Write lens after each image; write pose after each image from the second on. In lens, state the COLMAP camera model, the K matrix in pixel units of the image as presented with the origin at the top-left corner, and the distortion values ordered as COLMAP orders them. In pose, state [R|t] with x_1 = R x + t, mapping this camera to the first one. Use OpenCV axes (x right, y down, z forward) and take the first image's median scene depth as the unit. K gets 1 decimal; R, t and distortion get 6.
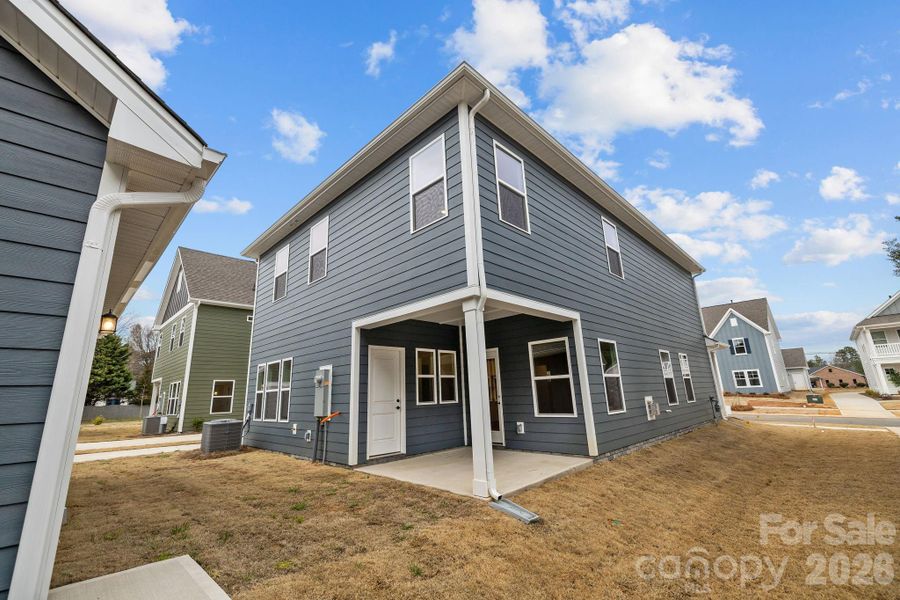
lens RADIAL K [[377.4, 0, 446.0], [0, 377.4, 293.4], [0, 0, 1]] dist [-0.008169, -0.000175]
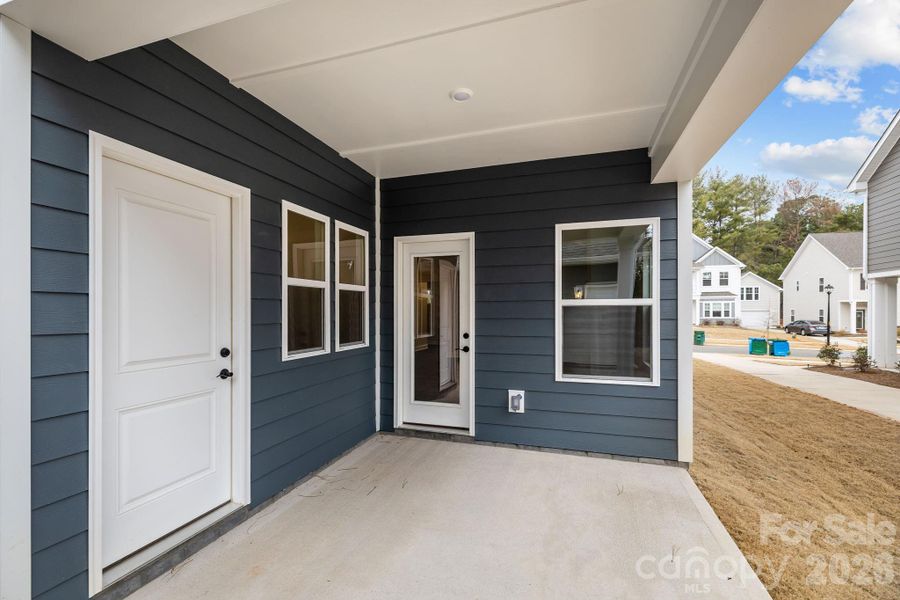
lens RADIAL K [[390.8, 0, 447.9], [0, 390.8, 311.0], [0, 0, 1]] dist [-0.000094, 0.000076]
pose [[0.890973, 0.033478, 0.452821, -0.104650], [-0.146201, 0.965319, 0.216297, 0.145482], [-0.429876, -0.258918, 0.864967, 0.613648]]
